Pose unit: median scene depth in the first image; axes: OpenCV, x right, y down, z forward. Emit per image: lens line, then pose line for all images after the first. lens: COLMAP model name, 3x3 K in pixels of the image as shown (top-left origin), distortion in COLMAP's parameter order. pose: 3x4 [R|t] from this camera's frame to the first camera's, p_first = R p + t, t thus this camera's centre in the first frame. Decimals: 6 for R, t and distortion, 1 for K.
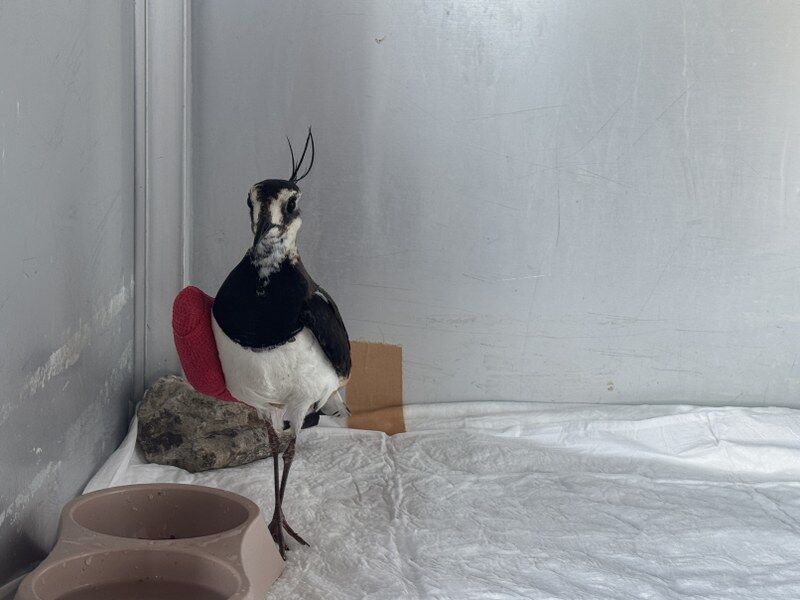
lens RADIAL K [[1441.3, 0, 399.5], [0, 1441.3, 307.7], [0, 0, 1]] dist [0.248900, 0.000000]
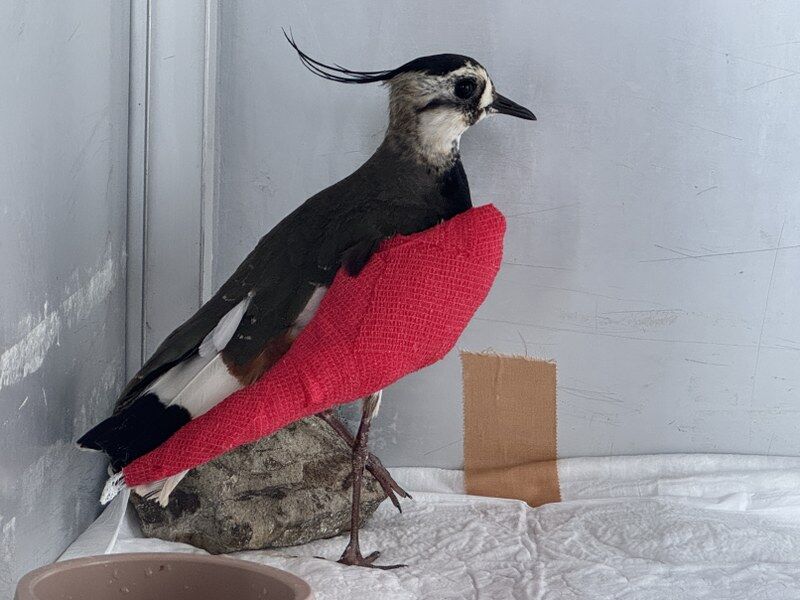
lens RADIAL K [[2839.8, 0, 399.3], [0, 2839.8, 297.8], [0, 0, 1]] dist [0.228097, 0.000000]
pose [[0.996256, 0.005072, -0.086298, 0.042522], [-0.006980, 0.999738, -0.021818, 0.028070], [0.086165, 0.022338, 0.996030, -0.223049]]
